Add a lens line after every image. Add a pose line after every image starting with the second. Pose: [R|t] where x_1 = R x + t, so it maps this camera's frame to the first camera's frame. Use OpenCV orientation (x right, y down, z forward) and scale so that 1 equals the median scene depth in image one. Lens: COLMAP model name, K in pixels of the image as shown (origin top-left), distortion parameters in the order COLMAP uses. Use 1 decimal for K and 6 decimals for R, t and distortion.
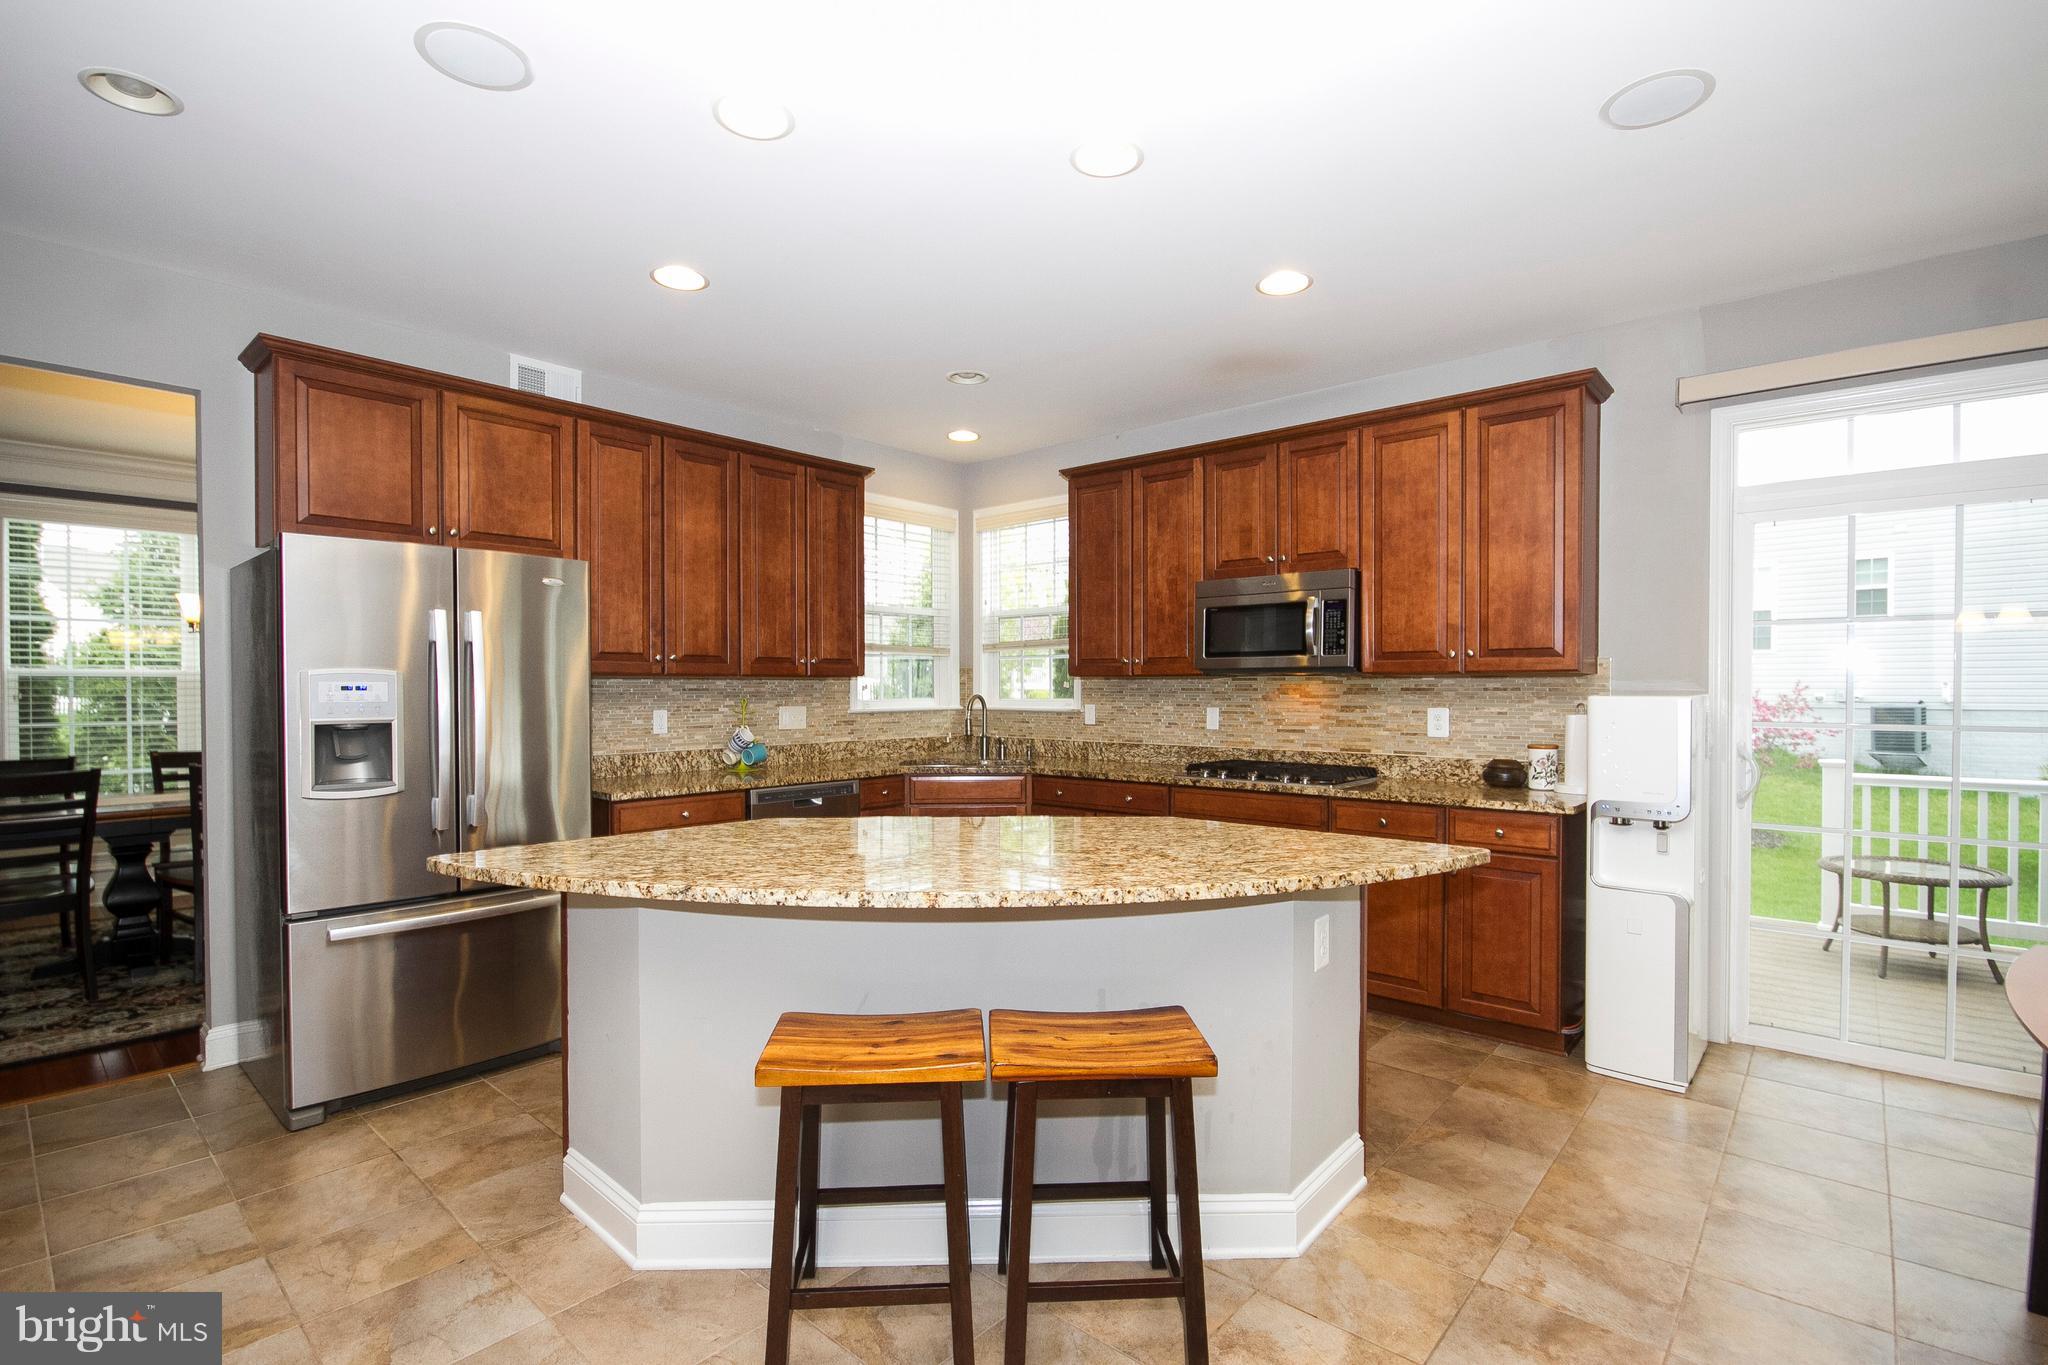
lens RADIAL K [[1045.6, 0, 1024.0], [0, 1045.6, 682.5], [0, 0, 1]] dist [-0.001331, 0.000322]
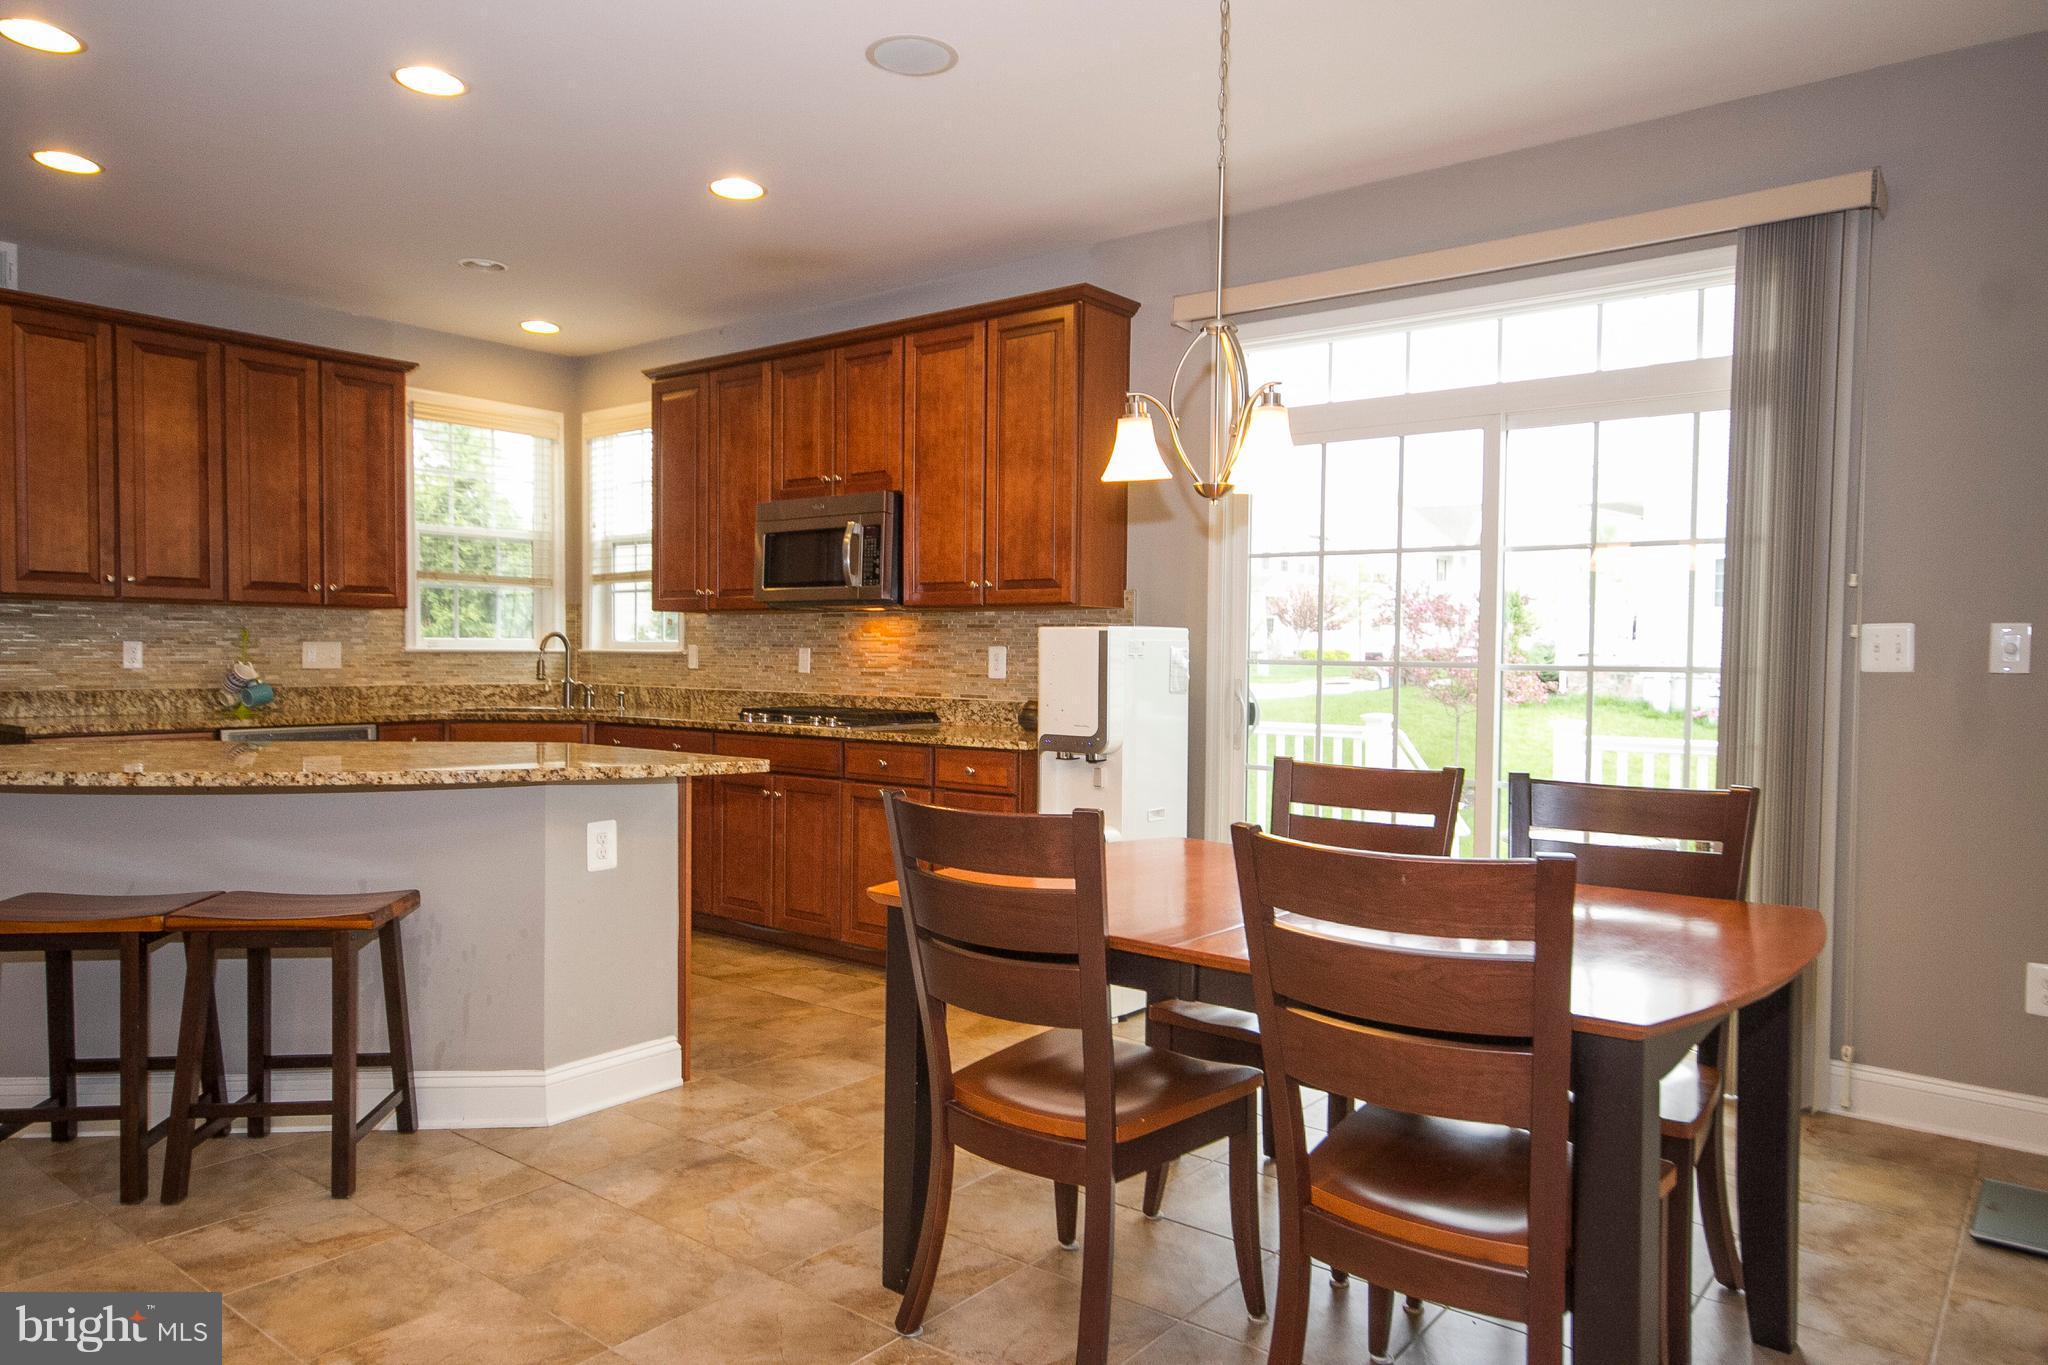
lens RADIAL K [[1500.7, 0, 1024.0], [0, 1500.7, 682.5], [0, 0, 1]] dist [0.002744, 0.065316]
pose [[0.999241, 0.010366, 0.037547, 0.346716], [-0.011267, 0.999651, 0.023876, 0.022605], [-0.037286, -0.024281, 0.999010, -0.284523]]
